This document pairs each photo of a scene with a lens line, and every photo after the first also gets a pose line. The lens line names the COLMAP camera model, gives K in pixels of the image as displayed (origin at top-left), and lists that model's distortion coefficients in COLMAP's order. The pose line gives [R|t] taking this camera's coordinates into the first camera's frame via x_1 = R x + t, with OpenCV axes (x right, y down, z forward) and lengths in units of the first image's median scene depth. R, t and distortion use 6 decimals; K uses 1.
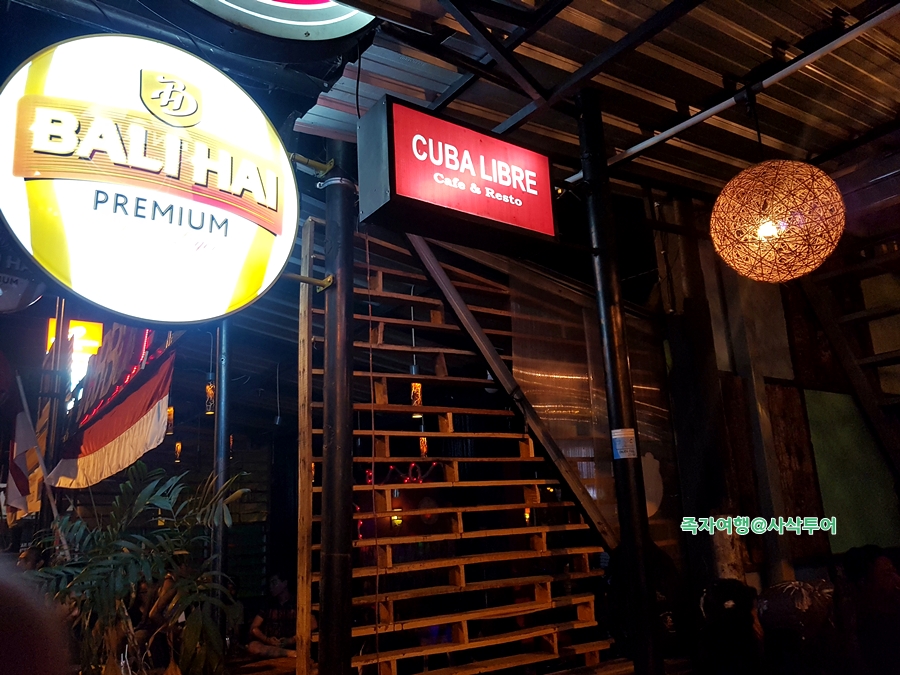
lens RADIAL K [[680.7, 0, 449.2], [0, 680.7, 358.8], [0, 0, 1]] dist [0.033414, -0.051665]
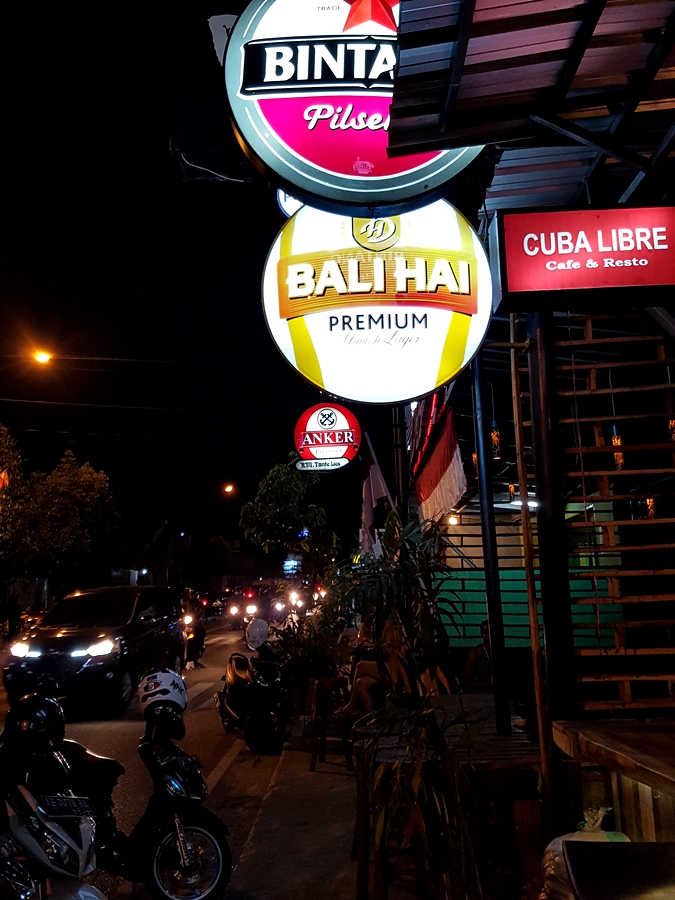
lens RADIAL K [[680.7, 0, 337.5], [0, 680.7, 450.0], [0, 0, 1]] dist [0.033414, -0.051665]
pose [[0.830405, -0.078154, -0.551652, 0.239248], [0.120056, 0.991953, 0.040187, -0.031728], [0.544072, -0.099601, 0.833106, -0.171340]]
